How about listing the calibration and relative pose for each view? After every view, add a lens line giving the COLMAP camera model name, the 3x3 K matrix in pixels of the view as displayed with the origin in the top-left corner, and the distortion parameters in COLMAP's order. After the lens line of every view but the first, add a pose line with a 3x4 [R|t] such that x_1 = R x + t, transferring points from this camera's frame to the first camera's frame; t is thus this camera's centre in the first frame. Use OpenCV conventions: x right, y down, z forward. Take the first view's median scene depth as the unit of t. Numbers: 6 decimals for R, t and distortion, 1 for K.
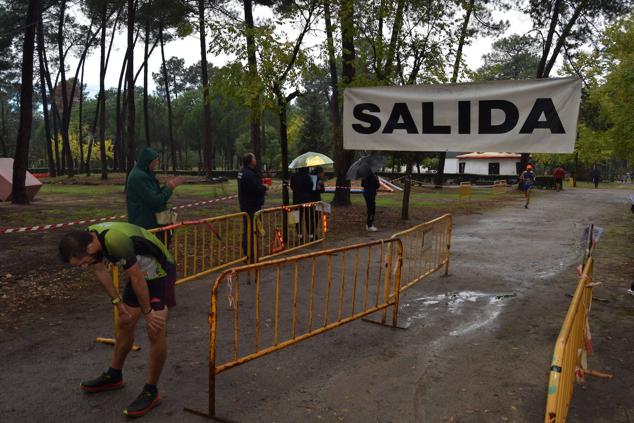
lens RADIAL K [[501.3, 0, 316.5], [0, 501.3, 212.7], [0, 0, 1]] dist [-0.102235, 0.042260]
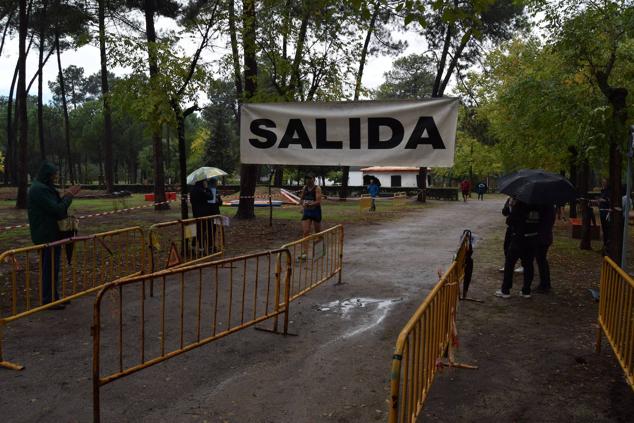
lens RADIAL K [[501.3, 0, 318.0], [0, 501.3, 212.6], [0, 0, 1]] dist [-0.102235, 0.042260]
pose [[0.983168, -0.013363, 0.182212, 0.022575], [0.018137, 0.999534, -0.024557, 0.001310], [-0.181799, 0.027448, 0.982952, -0.027995]]
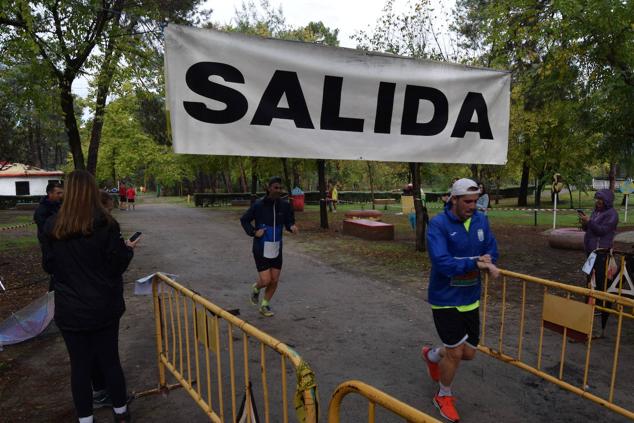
lens RADIAL K [[500.1, 0, 320.4], [0, 500.1, 215.1], [0, 0, 1]] dist [-0.105315, 0.046776]
pose [[0.551292, -0.079725, 0.830494, -0.273653], [0.085608, 0.995575, 0.038745, -0.079843], [-0.829909, 0.049737, 0.555678, 0.667544]]
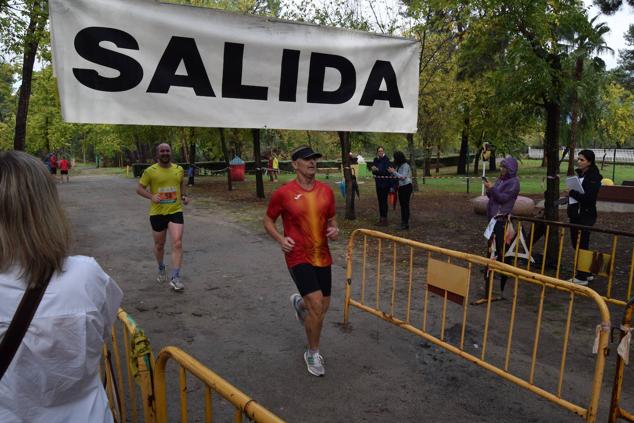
lens RADIAL K [[500.1, 0, 320.5], [0, 500.1, 214.3], [0, 0, 1]] dist [-0.105315, 0.046776]
pose [[0.462724, -0.136641, 0.875908, -0.248166], [0.090550, 0.990167, 0.106630, -0.074137], [-0.881866, 0.029973, 0.470547, 0.621720]]
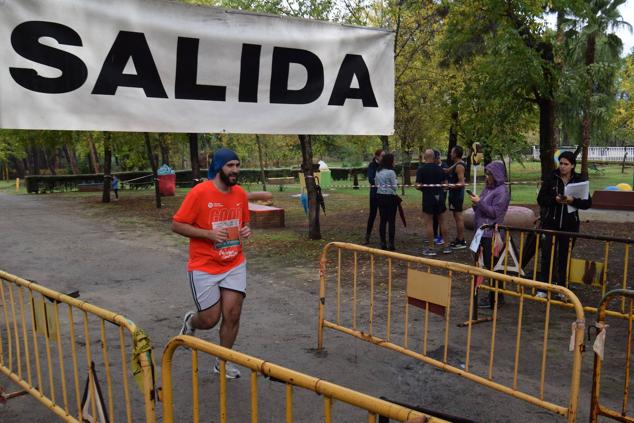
lens RADIAL K [[652.1, 0, 322.9], [0, 652.1, 220.5], [0, 0, 1]] dist [-0.070196, 0.000000]
pose [[0.387725, -0.122716, 0.913570, -0.342814], [0.104844, 0.990538, 0.088559, -0.076194], [-0.915793, 0.061446, 0.396922, 0.592794]]
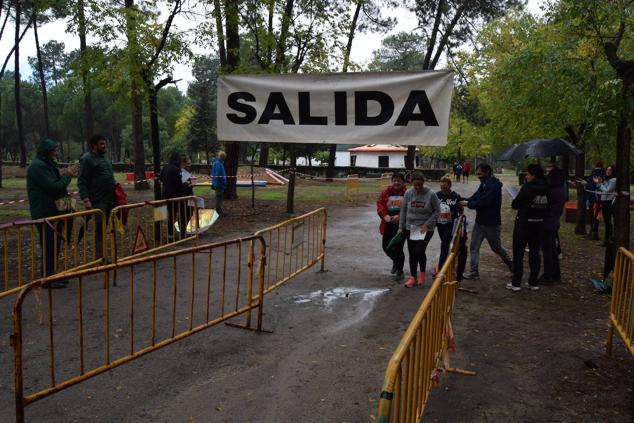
lens RADIAL K [[501.3, 0, 315.6], [0, 501.3, 213.1], [0, 0, 1]] dist [-0.102235, 0.042260]
pose [[0.979266, -0.014912, 0.202031, 0.045622], [0.011909, 0.999800, 0.016073, -0.002462], [-0.202230, -0.013334, 0.979247, 0.042273]]
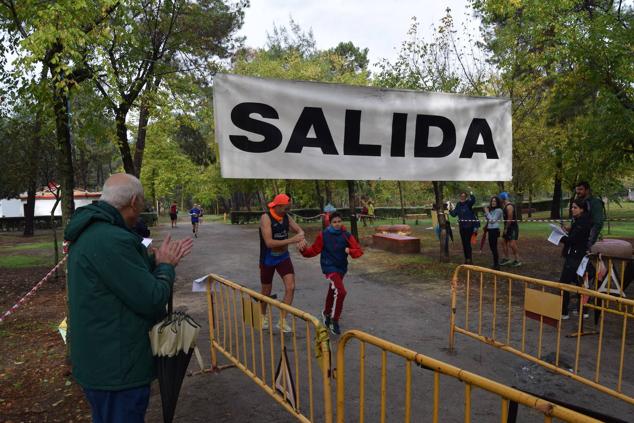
lens RADIAL K [[501.3, 0, 319.0], [0, 501.3, 214.8], [0, 0, 1]] dist [-0.102235, 0.042260]
pose [[0.607678, -0.059767, 0.791931, -0.353688], [0.099815, 0.995005, -0.001499, -0.076720], [-0.787886, 0.079957, 0.610609, 0.596932]]
